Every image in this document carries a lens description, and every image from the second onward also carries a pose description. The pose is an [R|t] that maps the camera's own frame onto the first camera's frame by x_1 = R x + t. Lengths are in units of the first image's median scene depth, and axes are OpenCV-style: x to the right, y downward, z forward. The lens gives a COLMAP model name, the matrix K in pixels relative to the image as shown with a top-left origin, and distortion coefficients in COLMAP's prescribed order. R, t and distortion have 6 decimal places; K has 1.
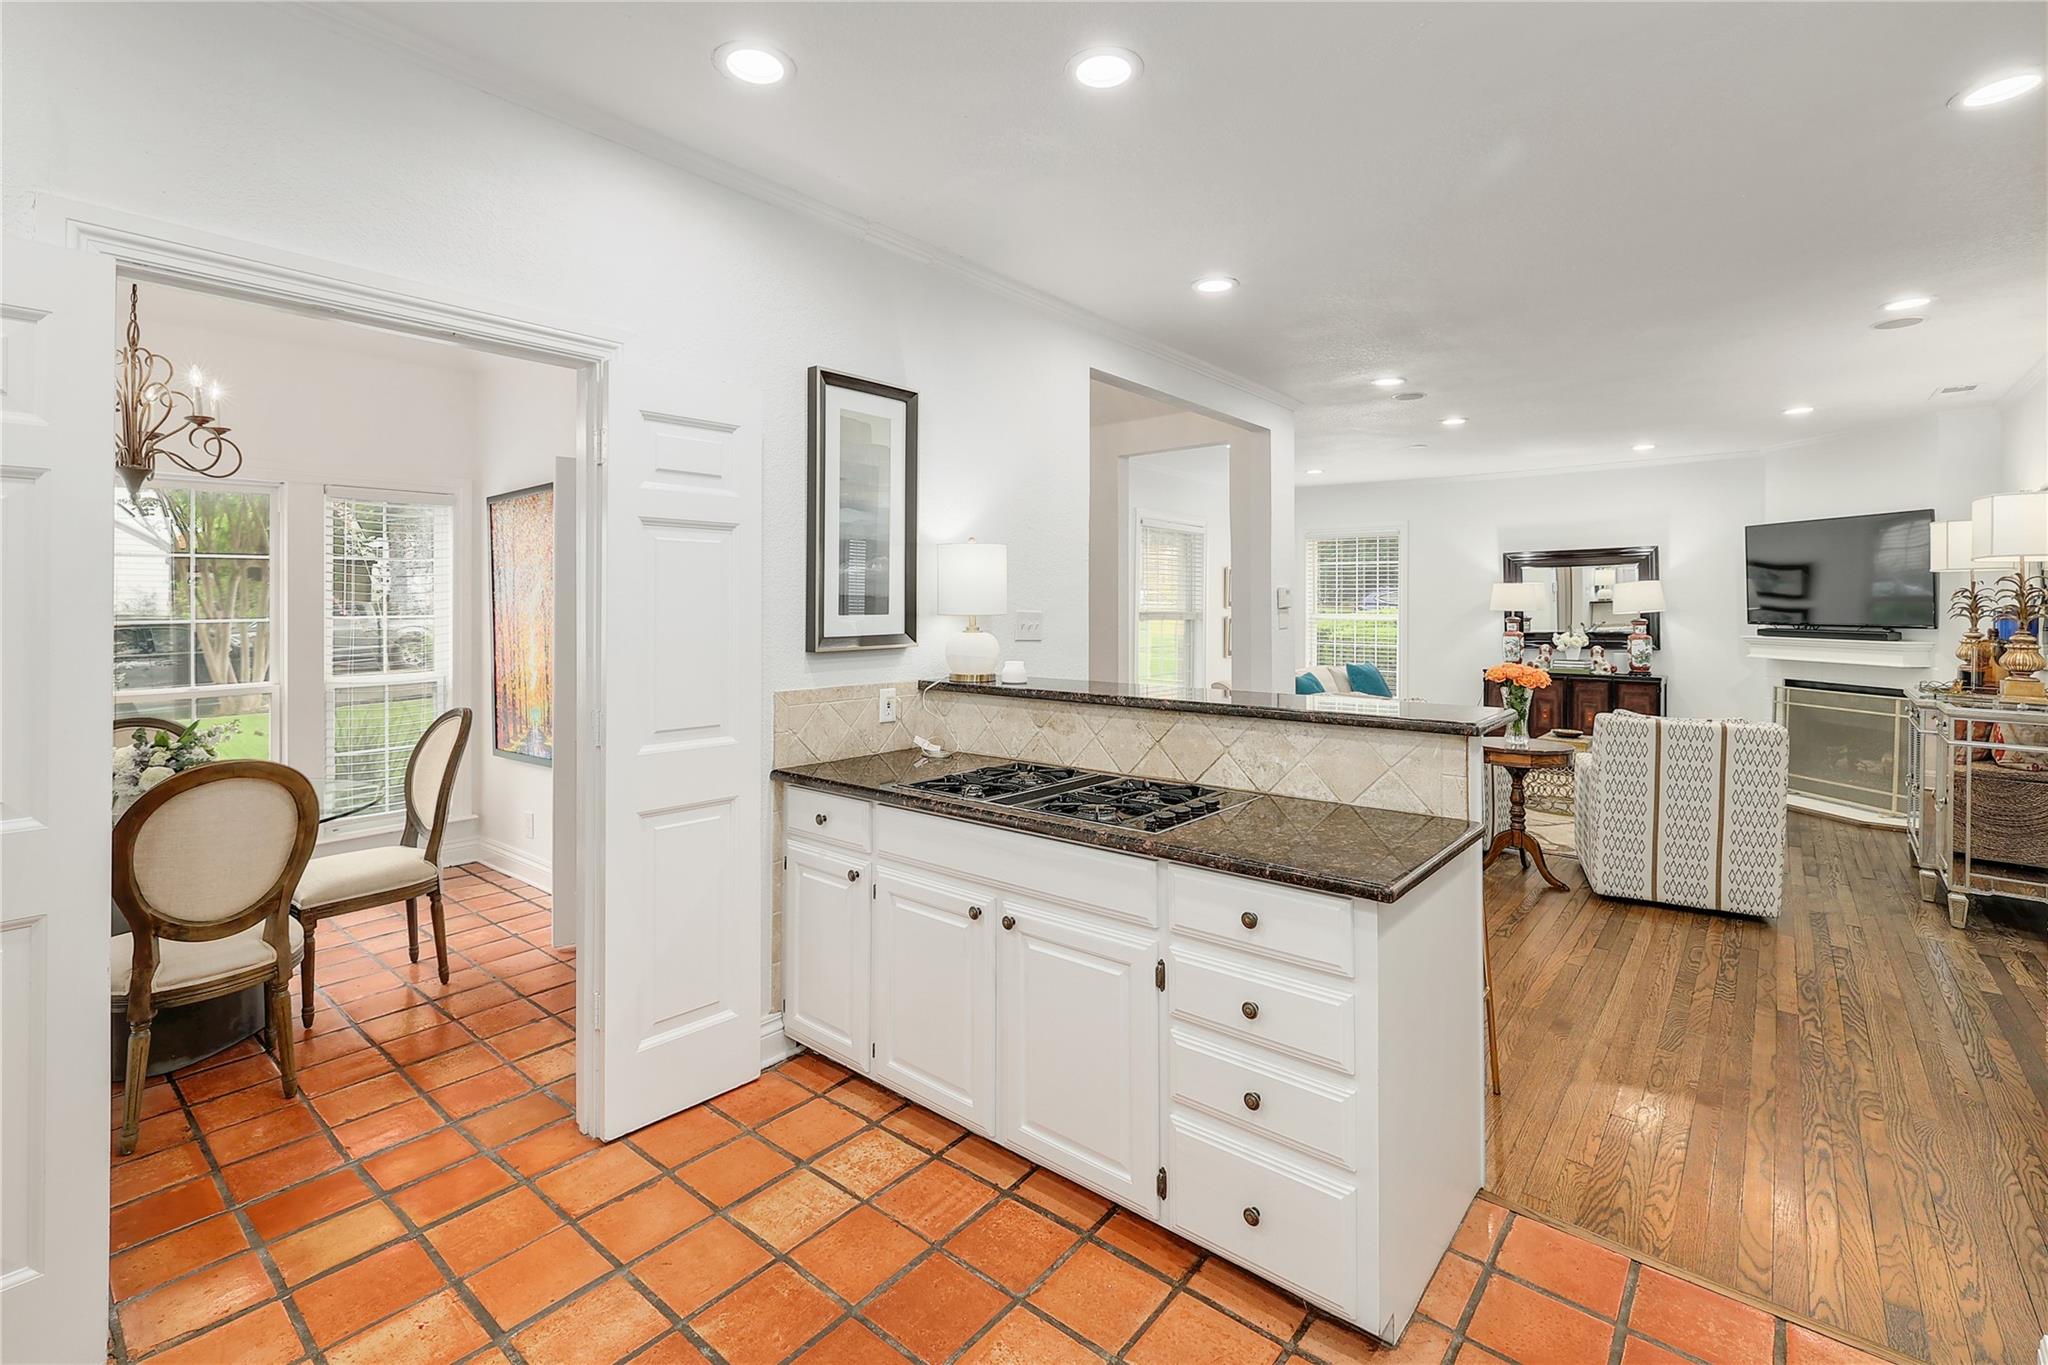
lens RADIAL K [[905.2, 0, 1011.8], [0, 905.2, 597.6], [0, 0, 1]] dist [-0.004980, 0.001628]
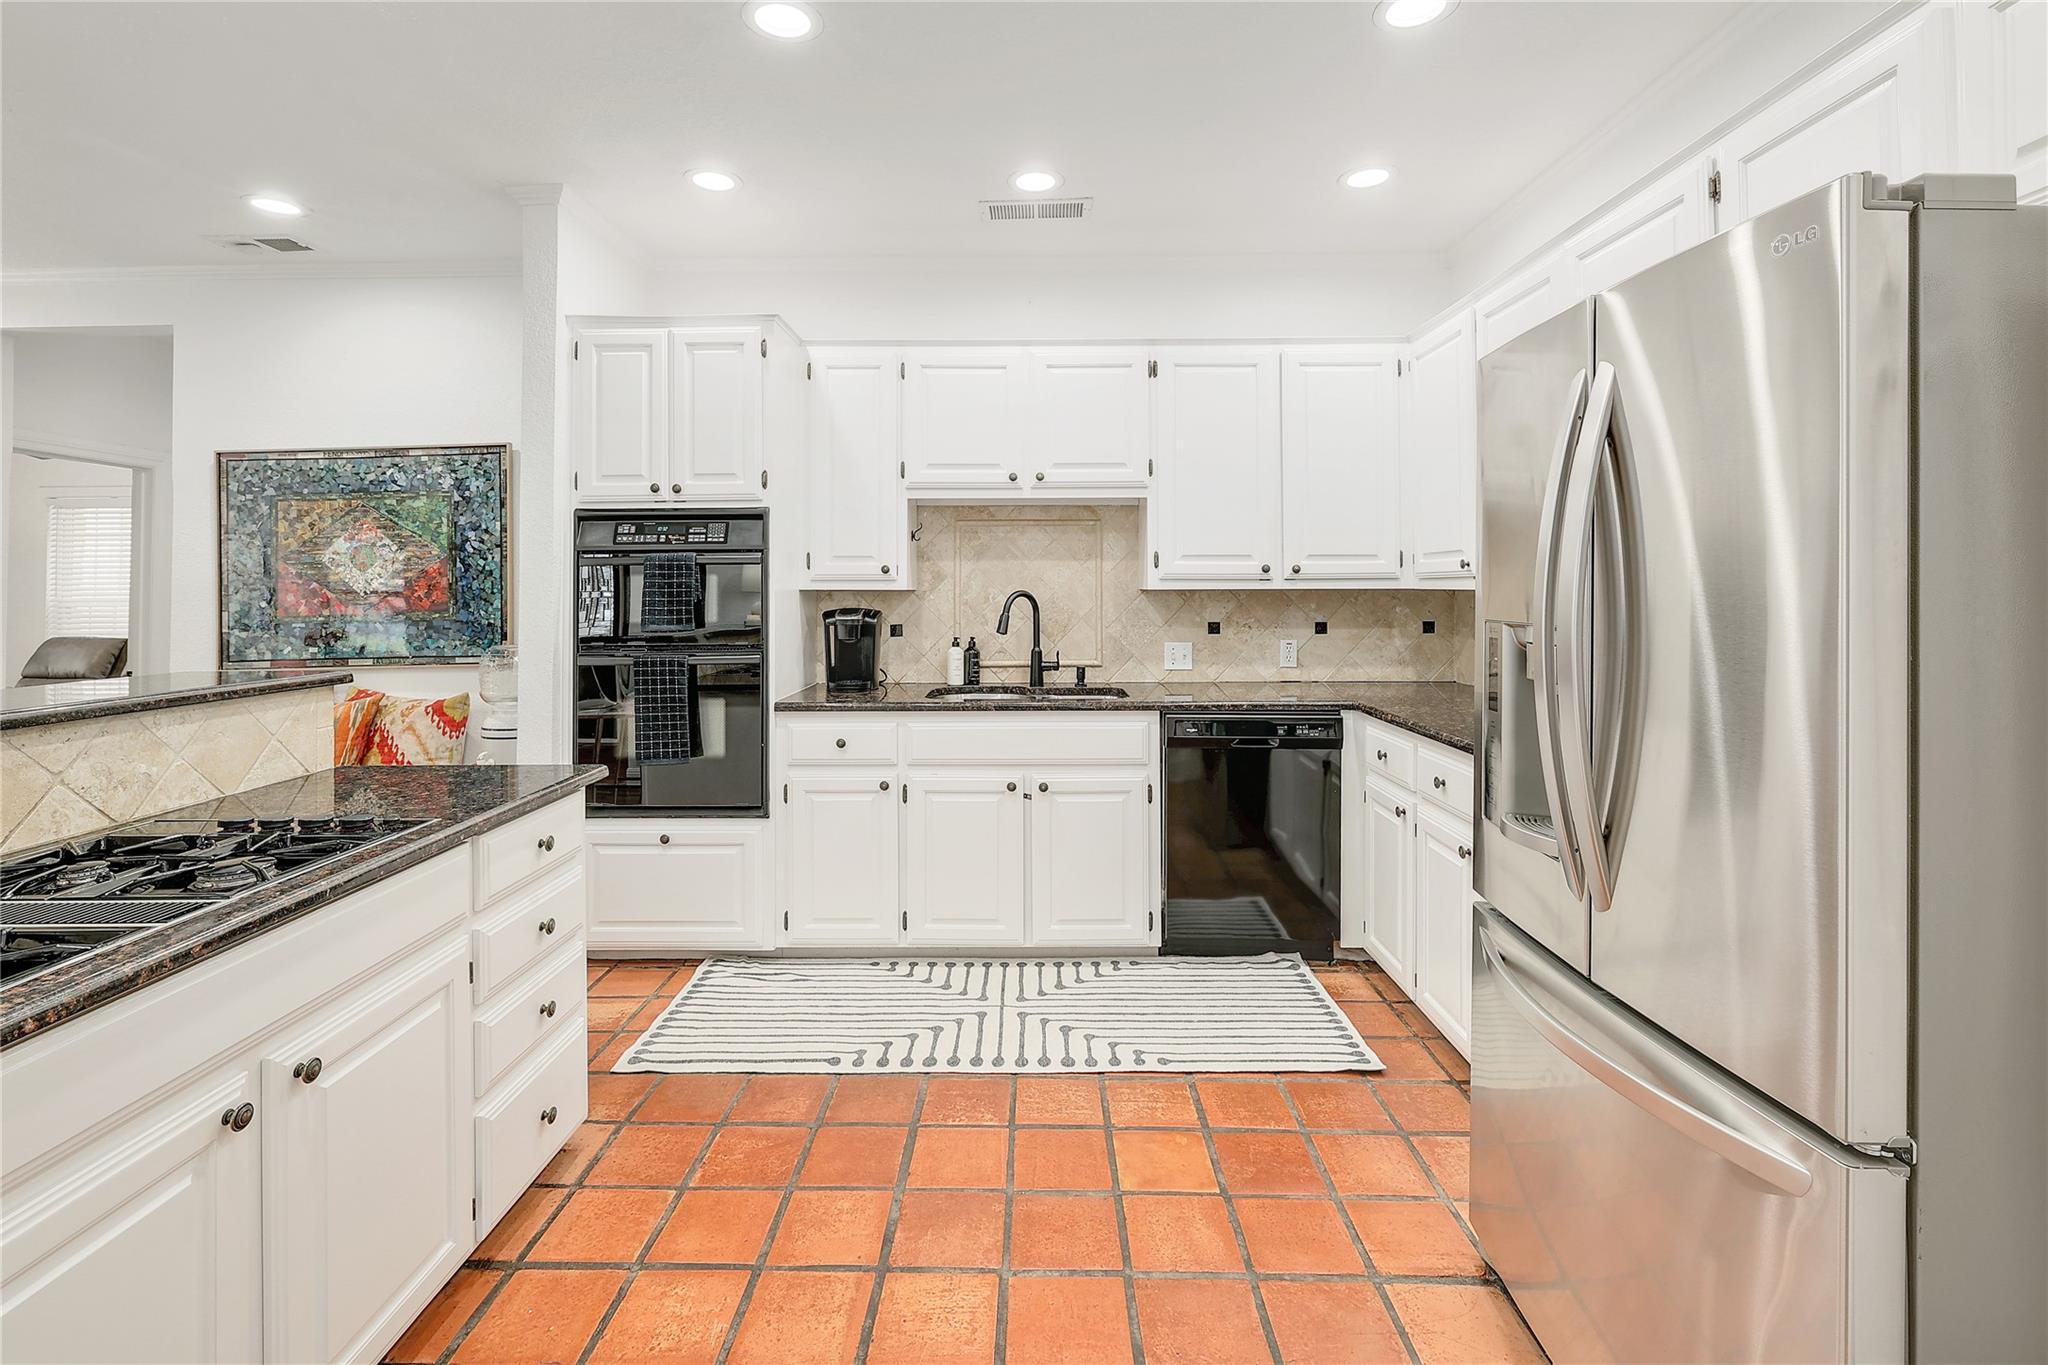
lens RADIAL K [[905.2, 0, 1024.9], [0, 905.2, 576.8], [0, 0, 1]] dist [-0.004980, 0.001628]
pose [[-0.637825, 0.013321, 0.770066, -0.269816], [-0.001581, 0.999826, -0.018606, 0.016650], [-0.770180, -0.013085, -0.637693, 0.361872]]
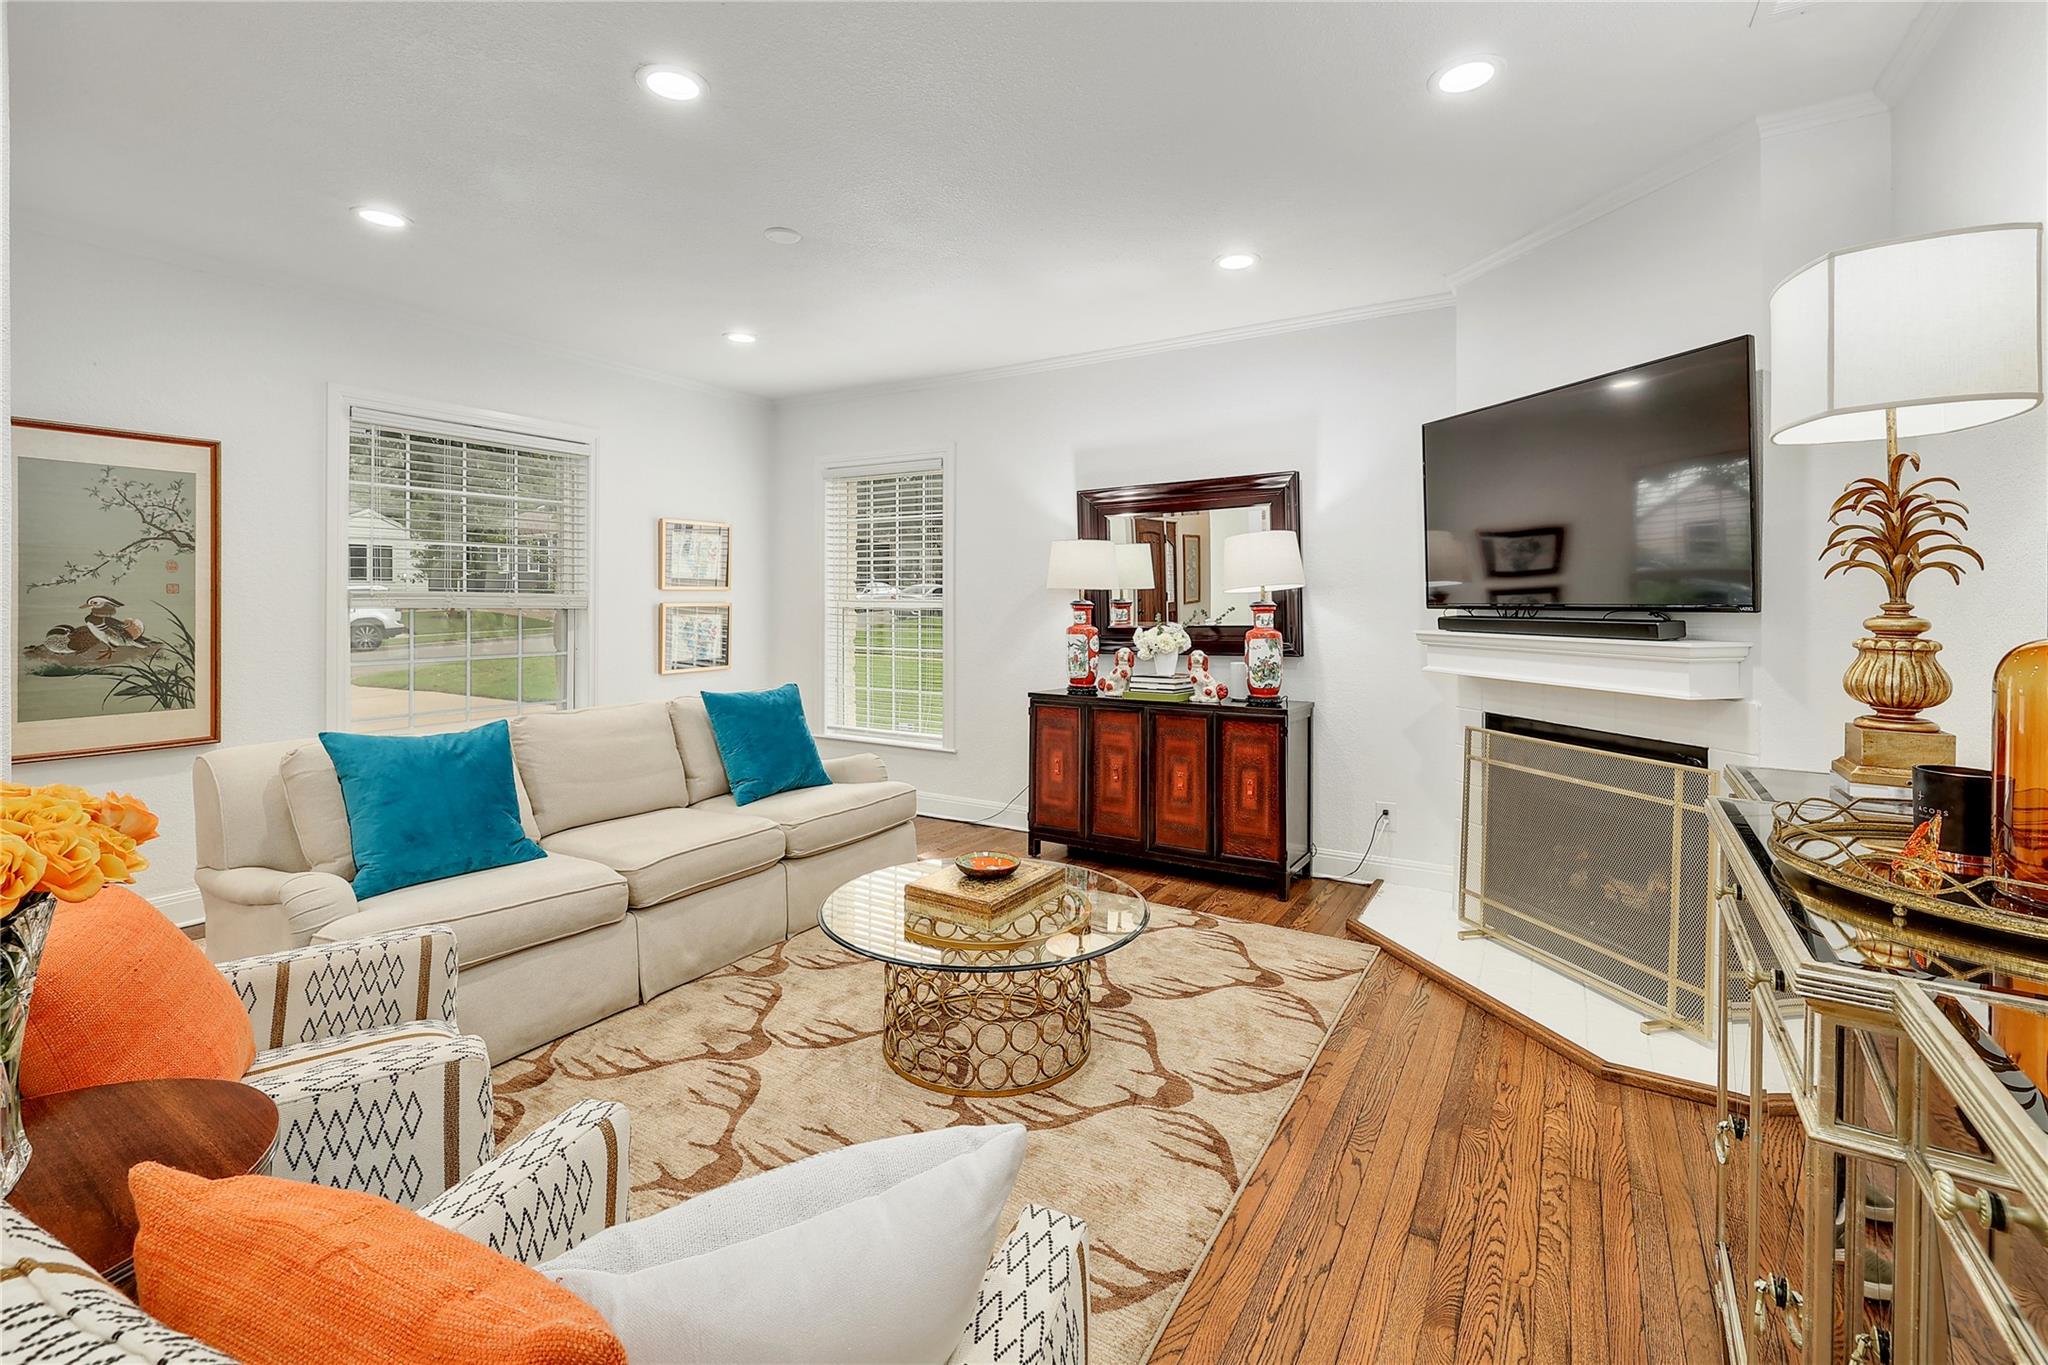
lens RADIAL K [[905.2, 0, 1017.0], [0, 905.2, 607.8], [0, 0, 1]] dist [-0.004980, 0.001628]
pose [[0.989106, -0.004099, 0.147150, 0.588253], [0.002042, 0.999898, 0.014127, 0.024972], [-0.147192, -0.013673, 0.989013, 0.602971]]
